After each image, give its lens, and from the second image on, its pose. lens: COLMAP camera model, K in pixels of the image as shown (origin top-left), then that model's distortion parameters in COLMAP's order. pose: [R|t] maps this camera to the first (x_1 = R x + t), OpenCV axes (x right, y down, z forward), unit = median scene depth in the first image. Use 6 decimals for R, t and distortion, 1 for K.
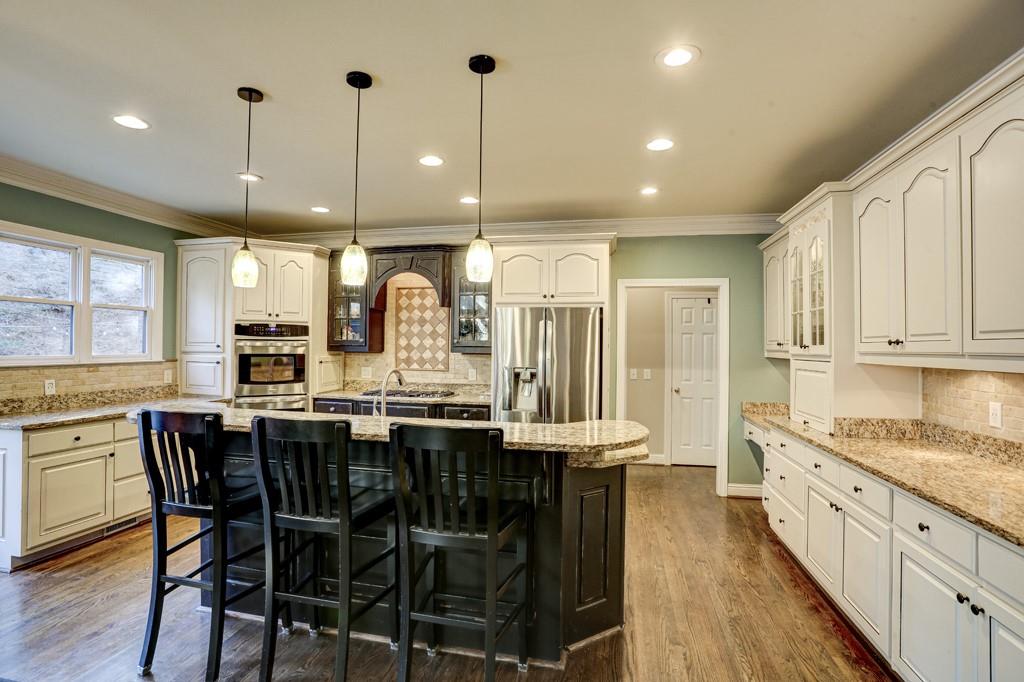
lens RADIAL K [[498.0, 0, 510.2], [0, 498.0, 340.5], [0, 0, 1]] dist [-0.084540, 0.036579]
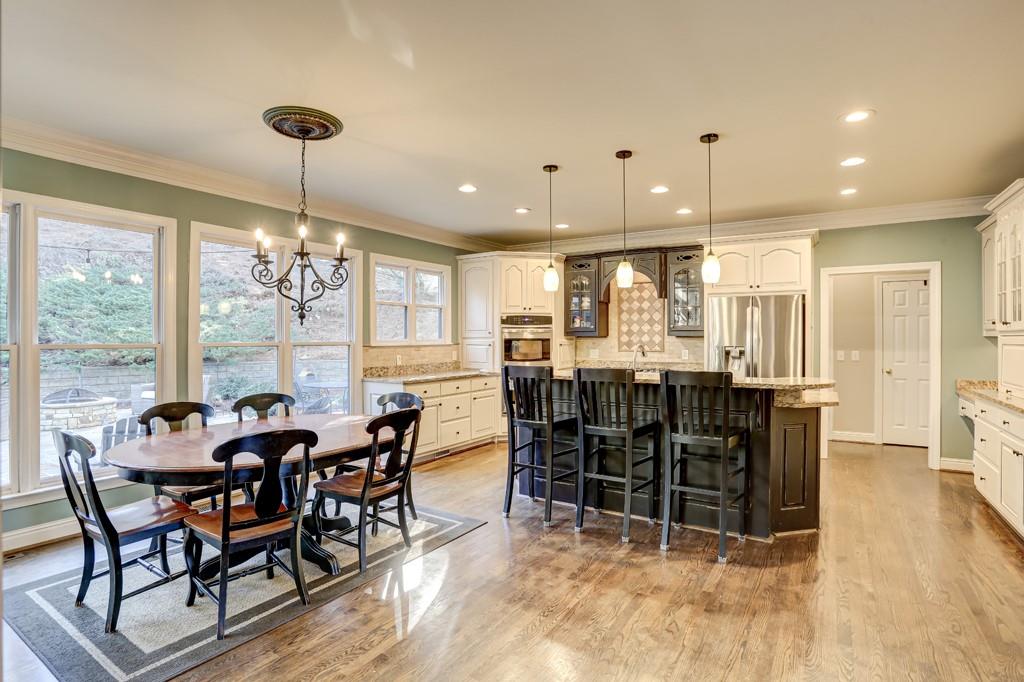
lens RADIAL K [[517.2, 0, 512.0], [0, 517.2, 341.0], [0, 0, 1]] dist [-0.071165, 0.034942]
pose [[0.937374, -0.008667, -0.348218, -0.041582], [0.014899, 0.999773, 0.015223, 0.013238], [0.348007, -0.019458, 0.937290, -0.328078]]
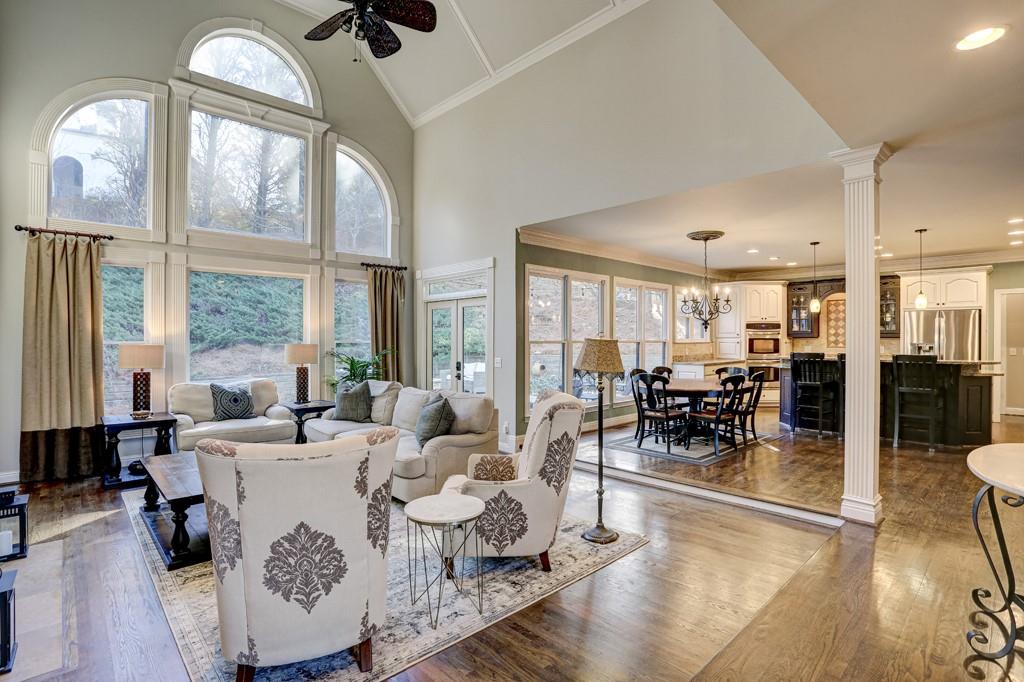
lens RADIAL K [[498.0, 0, 510.2], [0, 498.0, 340.5], [0, 0, 1]] dist [-0.084540, 0.036579]
pose [[0.819064, -0.007204, -0.573657, -0.200895], [0.015417, 0.999836, 0.009456, 0.001709], [0.573495, -0.016589, 0.819041, -1.234962]]
